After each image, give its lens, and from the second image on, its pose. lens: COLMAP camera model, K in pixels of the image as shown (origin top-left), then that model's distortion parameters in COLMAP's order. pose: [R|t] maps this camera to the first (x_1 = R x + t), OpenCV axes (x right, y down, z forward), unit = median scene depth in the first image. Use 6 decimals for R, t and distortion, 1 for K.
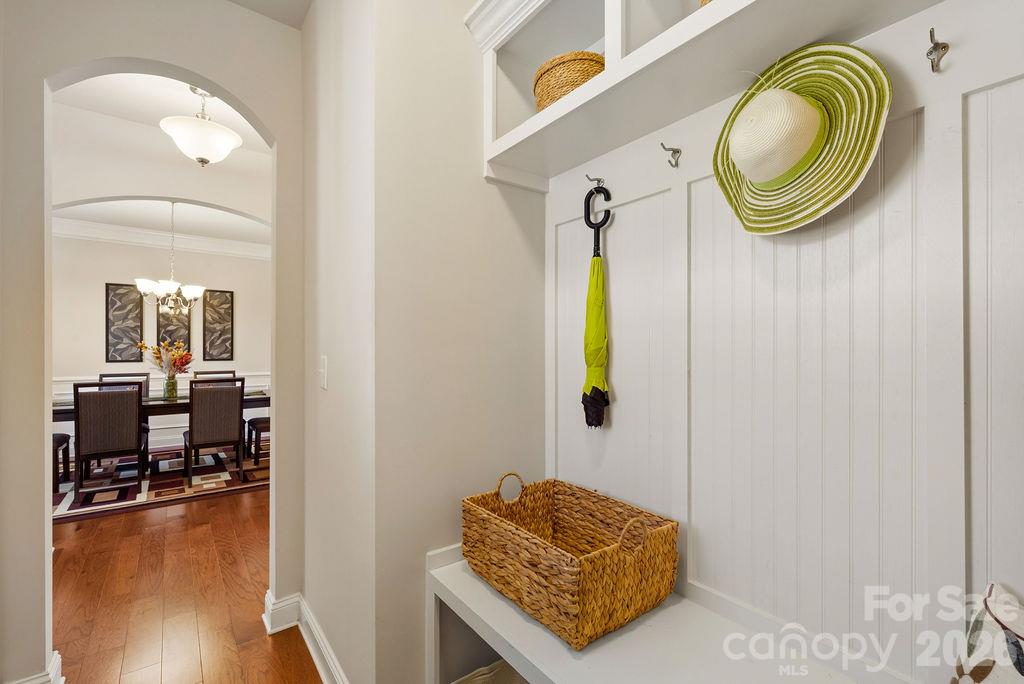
lens RADIAL K [[432.4, 0, 512.0], [0, 432.4, 342.0], [0, 0, 1]] dist [0.001134, 0.000134]
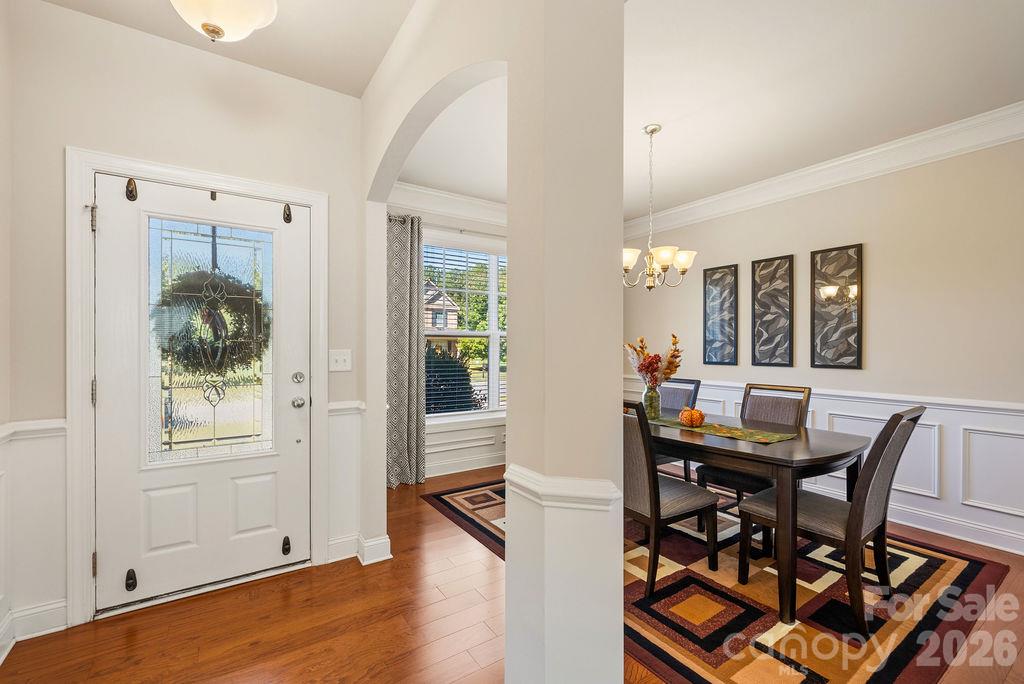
lens RADIAL K [[432.4, 0, 512.0], [0, 432.4, 342.0], [0, 0, 1]] dist [0.001134, 0.000134]
pose [[-0.078321, -0.012607, -0.996848, -0.065205], [0.013001, 0.999822, -0.013666, 0.010204], [0.996843, -0.014030, -0.078143, 0.620214]]
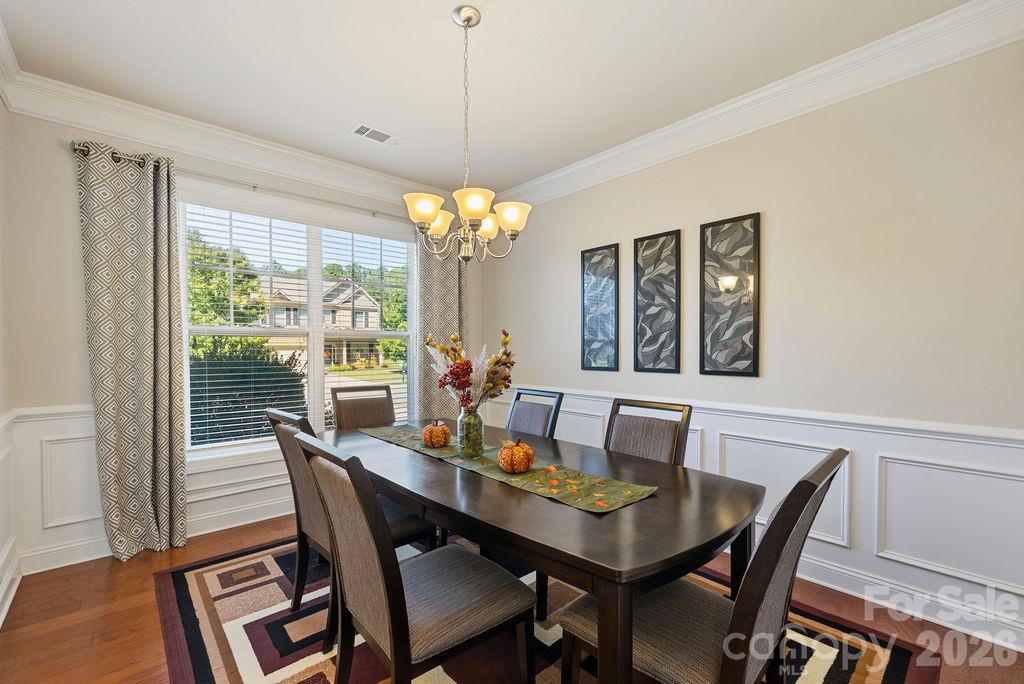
lens RADIAL K [[428.6, 0, 509.0], [0, 428.6, 347.6], [0, 0, 1]] dist [-0.001032, 0.000140]
pose [[0.057874, -0.003040, -0.998319, -0.251451], [0.016383, 0.999864, -0.002095, 0.011568], [0.998189, -0.016234, 0.057916, 0.757702]]
